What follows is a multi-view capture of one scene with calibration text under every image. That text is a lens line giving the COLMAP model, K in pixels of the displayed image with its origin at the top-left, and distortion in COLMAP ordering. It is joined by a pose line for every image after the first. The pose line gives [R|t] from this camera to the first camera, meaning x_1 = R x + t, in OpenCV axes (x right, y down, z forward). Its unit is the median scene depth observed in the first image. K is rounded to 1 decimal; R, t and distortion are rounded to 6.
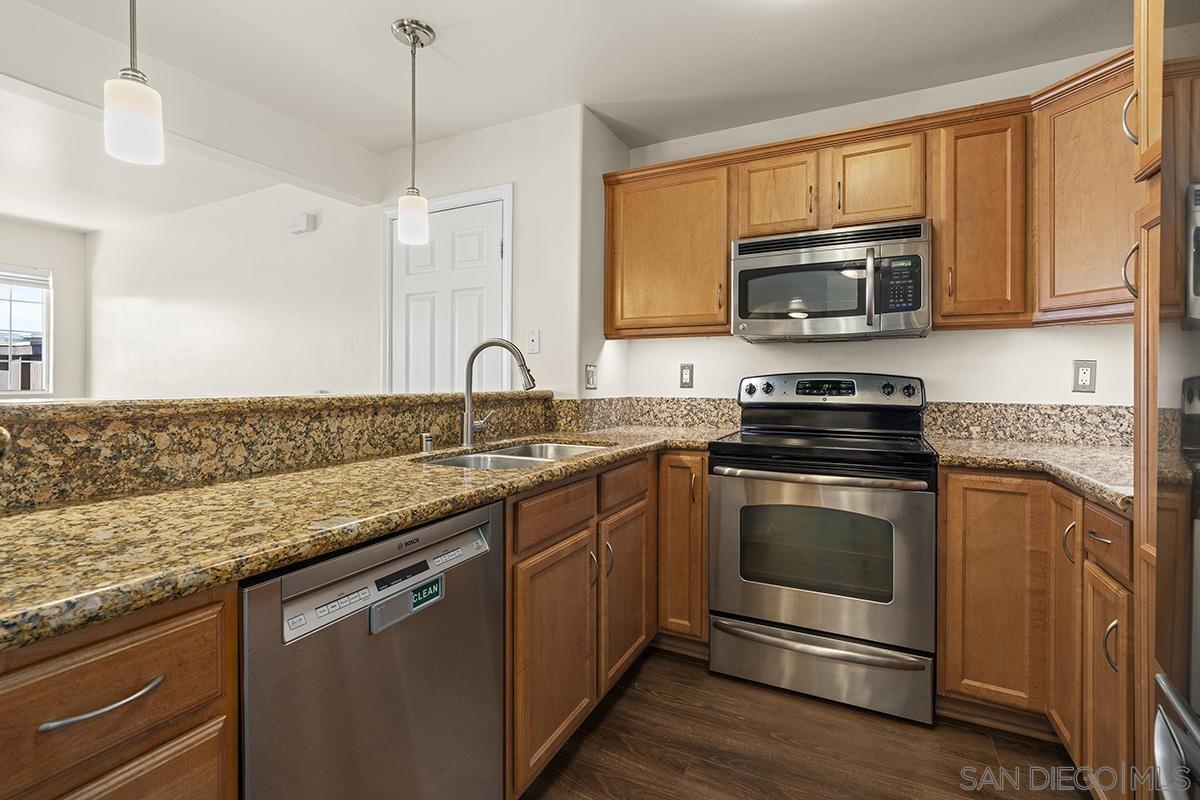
lens RADIAL K [[535.5, 0, 601.1], [0, 535.5, 377.8], [0, 0, 1]] dist [-0.007902, -0.000035]
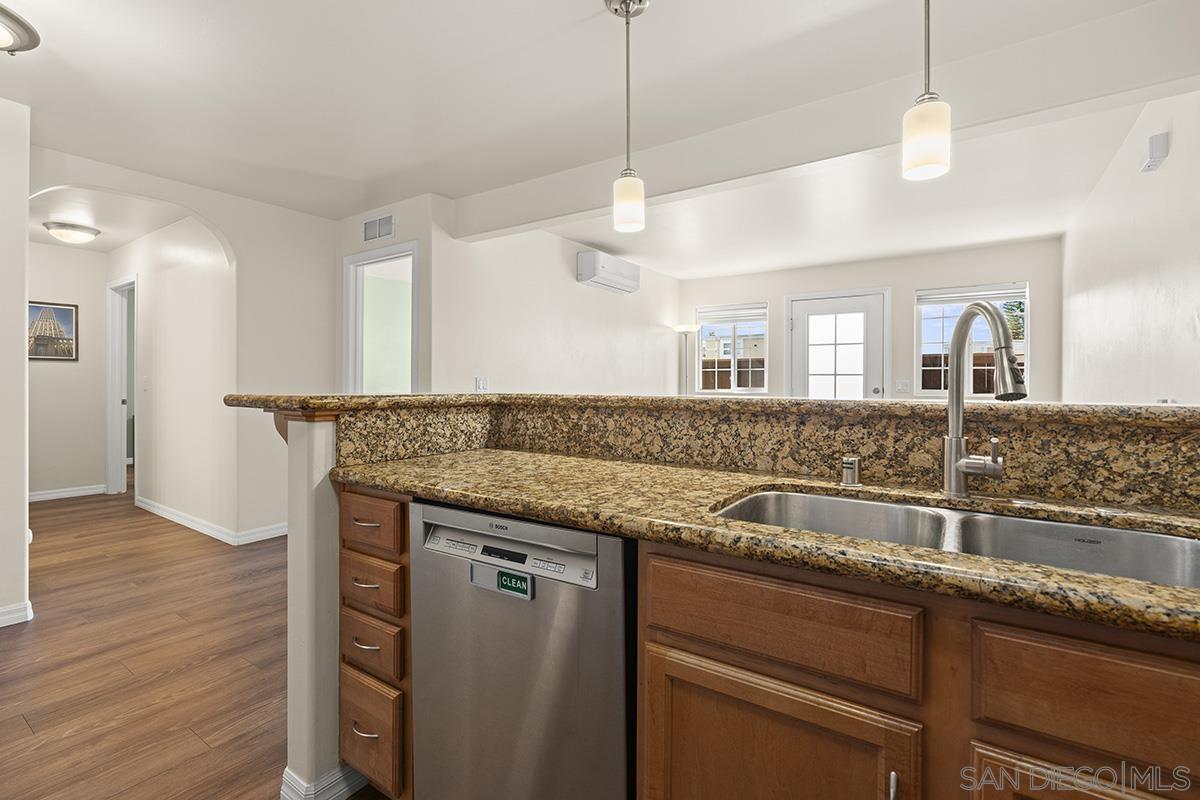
lens RADIAL K [[545.6, 0, 597.3], [0, 545.6, 386.4], [0, 0, 1]] dist [-0.001212, 0.000060]
pose [[-0.125924, 0.002069, -0.992038, 0.438247], [0.003037, 0.999994, 0.001700, 0.009295], [0.992035, -0.002799, -0.125930, 0.796822]]
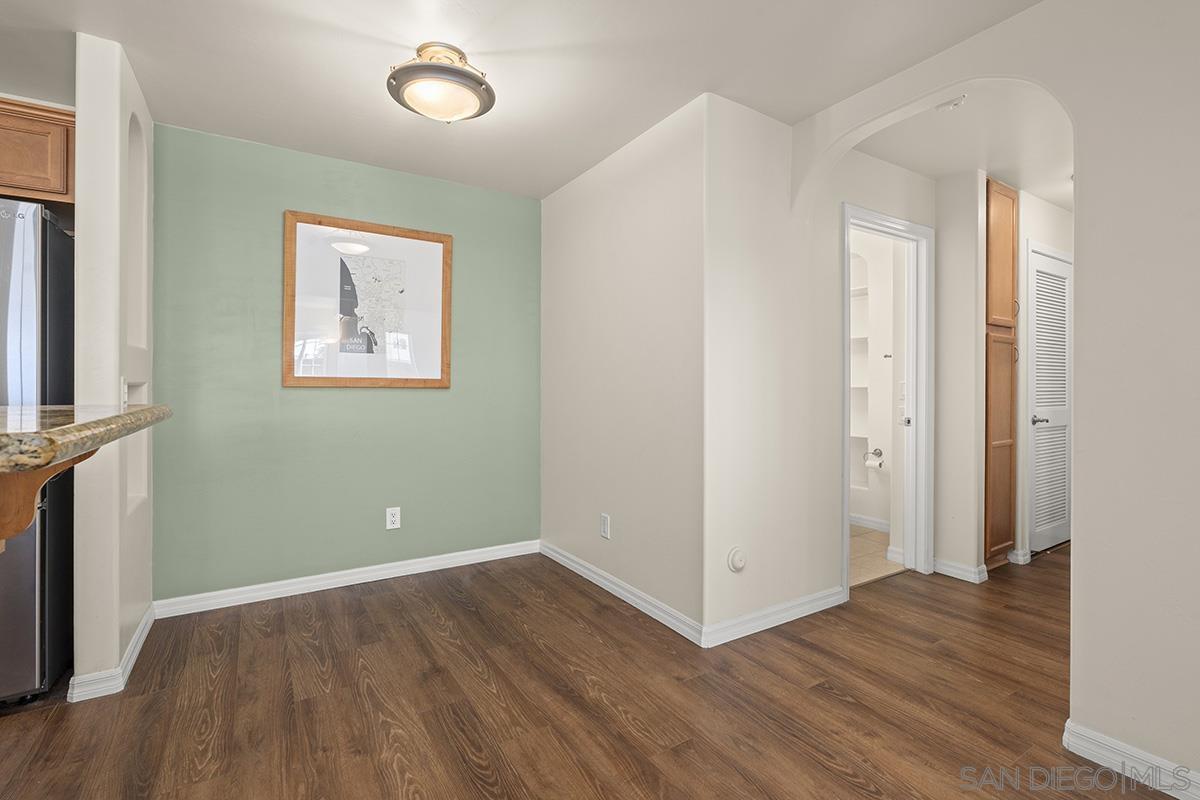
lens RADIAL K [[545.6, 0, 597.3], [0, 545.6, 386.4], [0, 0, 1]] dist [-0.001212, 0.000060]
pose [[-0.858487, -0.009684, 0.512744, -1.430296], [-0.007984, 0.999953, 0.005517, -0.025474], [-0.512773, 0.000642, -0.858524, 0.368901]]
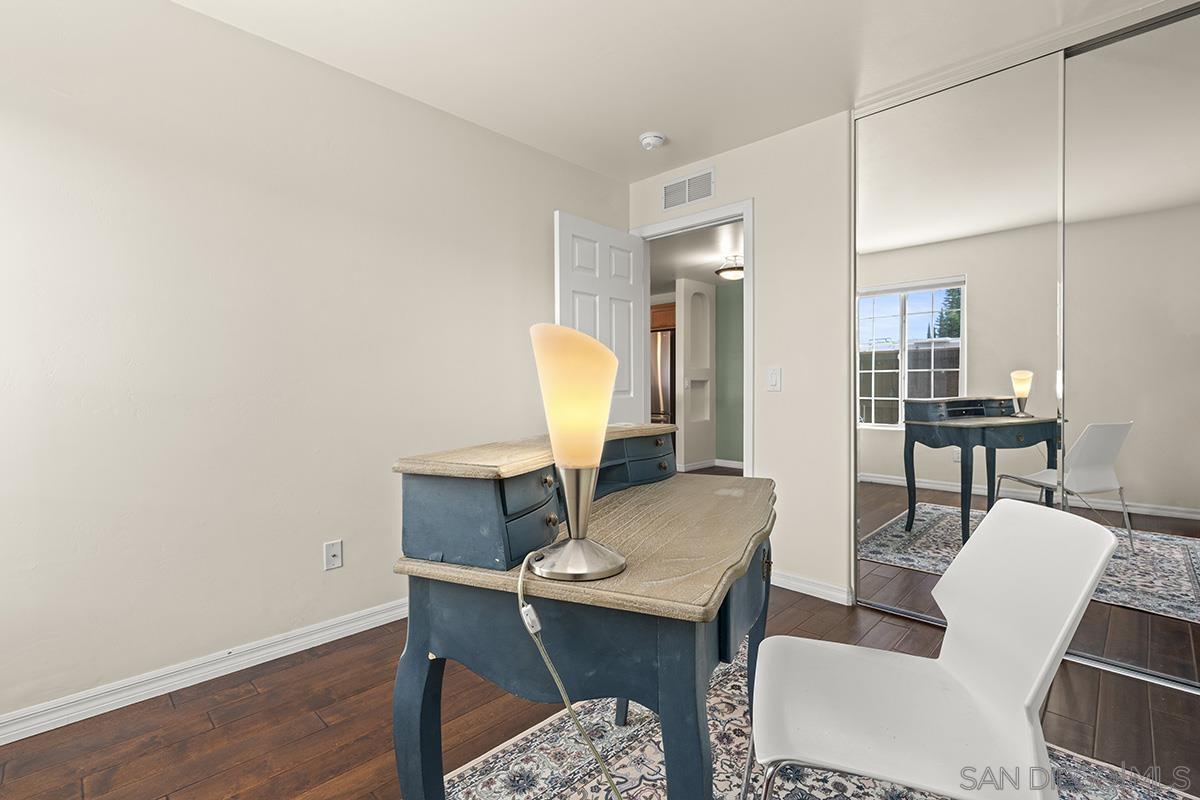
lens RADIAL K [[545.6, 0, 597.3], [0, 545.6, 386.4], [0, 0, 1]] dist [-0.001212, 0.000060]
pose [[0.299206, -0.010776, 0.954128, -4.061489], [-0.000555, 0.999934, 0.011467, -0.013357], [-0.954188, -0.003961, 0.299181, -0.772921]]
